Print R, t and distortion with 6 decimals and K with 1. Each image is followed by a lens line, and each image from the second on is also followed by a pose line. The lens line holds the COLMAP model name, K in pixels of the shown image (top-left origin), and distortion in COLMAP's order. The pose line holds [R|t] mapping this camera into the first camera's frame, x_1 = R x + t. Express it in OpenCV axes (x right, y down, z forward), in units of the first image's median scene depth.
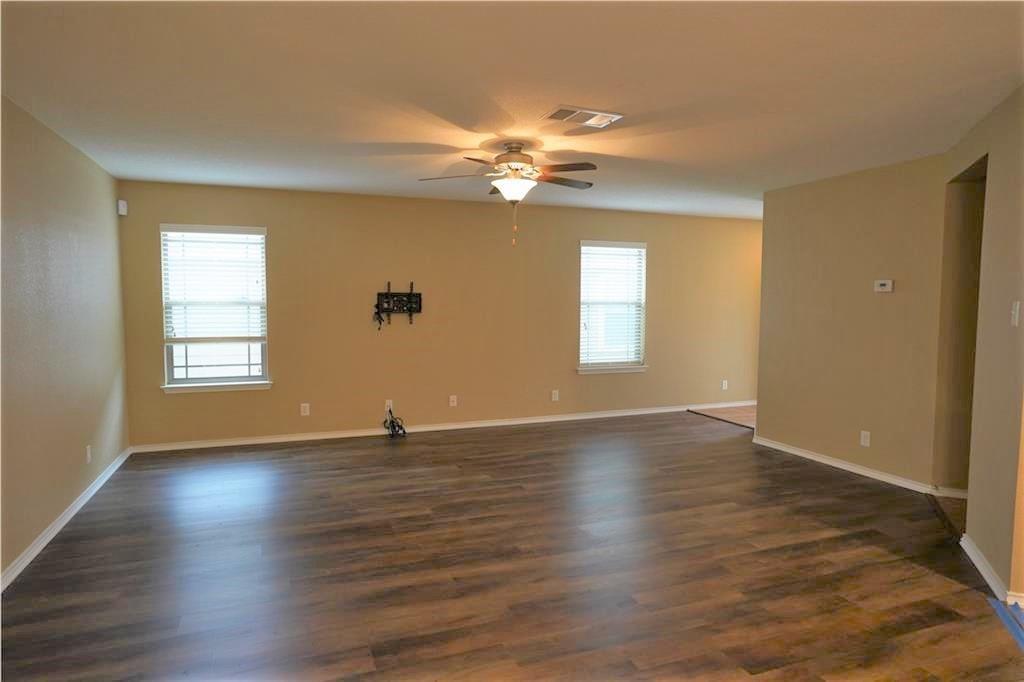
lens RADIAL K [[623.6, 0, 512.0], [0, 623.6, 341.0], [0, 0, 1]] dist [-0.051987, 0.000052]
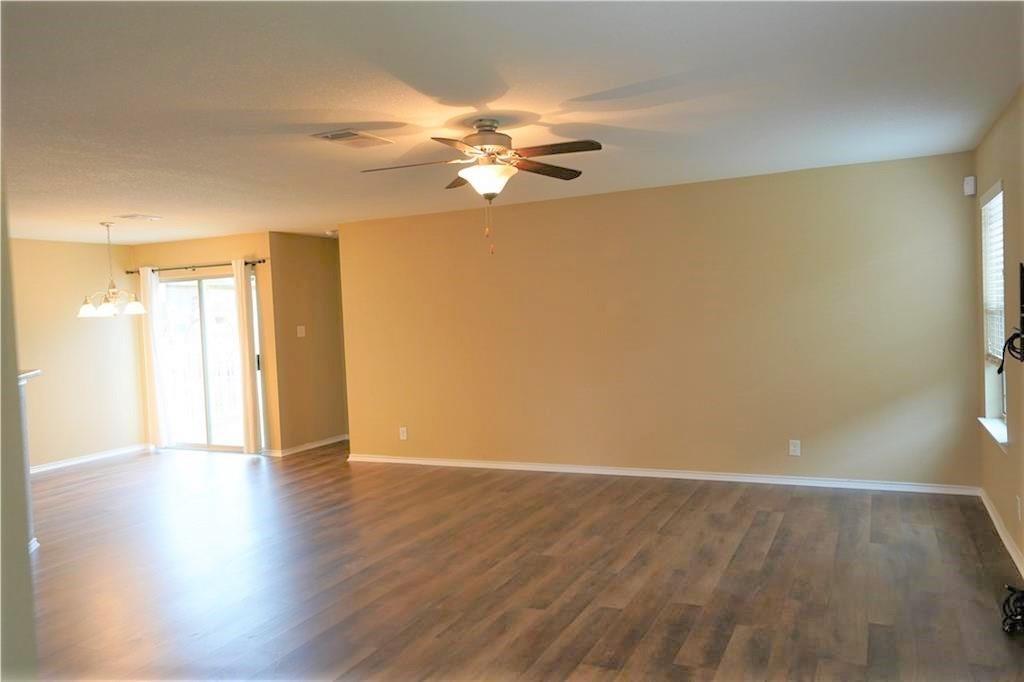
lens RADIAL K [[769.8, 0, 512.0], [0, 769.8, 341.0], [0, 0, 1]] dist [-0.007846, -0.000358]
pose [[-0.724433, 0.053061, -0.687300, 0.461427], [-0.019544, 0.995051, 0.097420, -0.095842], [0.689068, 0.084007, -0.719811, 1.243794]]
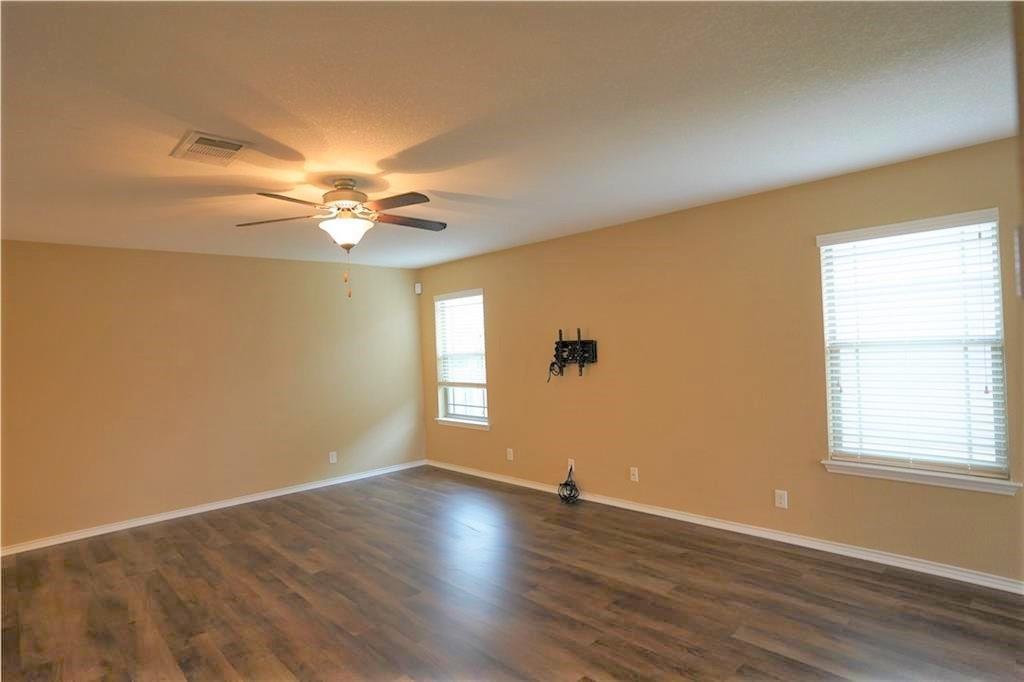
lens RADIAL K [[542.6, 0, 512.0], [0, 542.6, 341.0], [0, 0, 1]] dist [-0.025909, 0.001752]
pose [[0.385789, -0.031730, -0.922041, 0.561288], [-0.030934, 0.998402, -0.047300, -0.041144], [0.922068, 0.046770, 0.384191, 0.678325]]
